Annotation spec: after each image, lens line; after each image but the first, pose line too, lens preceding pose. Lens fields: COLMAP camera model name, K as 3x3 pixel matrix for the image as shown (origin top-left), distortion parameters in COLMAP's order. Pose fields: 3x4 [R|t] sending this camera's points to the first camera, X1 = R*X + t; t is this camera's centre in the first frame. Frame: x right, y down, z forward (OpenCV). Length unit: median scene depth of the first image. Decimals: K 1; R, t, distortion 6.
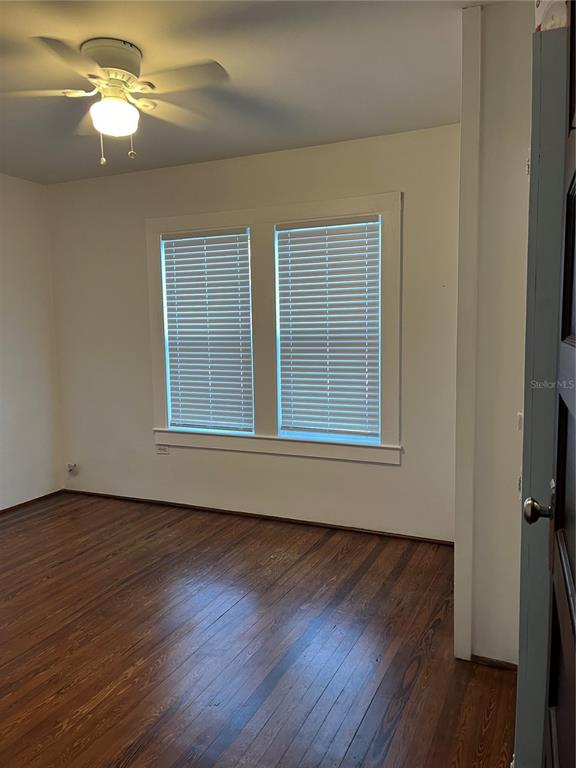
lens RADIAL K [[590.3, 0, 288.0], [0, 590.3, 384.0], [0, 0, 1]] dist [0.029057, 0.001636]
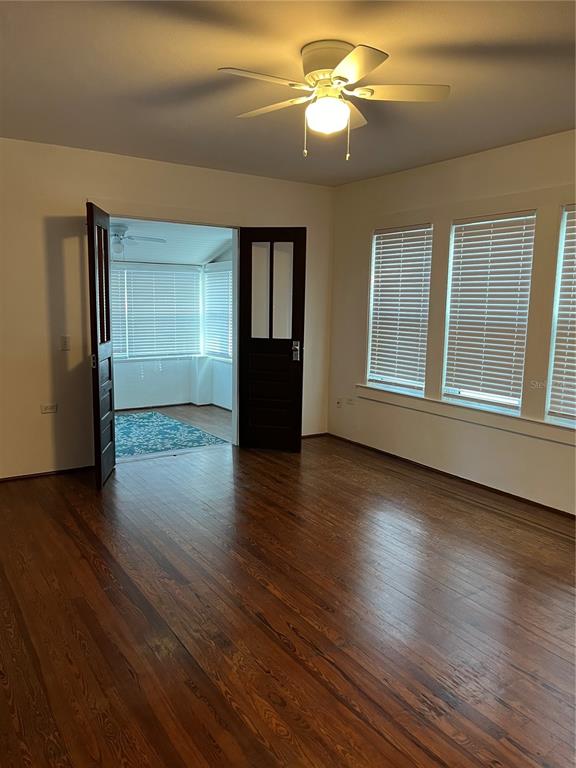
lens RADIAL K [[582.6, 0, 288.0], [0, 582.6, 384.0], [0, 0, 1]] dist [-0.001861, -0.000311]
pose [[0.843992, 0.108582, -0.525250, 0.309670], [-0.088929, 0.994069, 0.062603, 0.010276], [0.528932, -0.006126, 0.848642, -0.142681]]
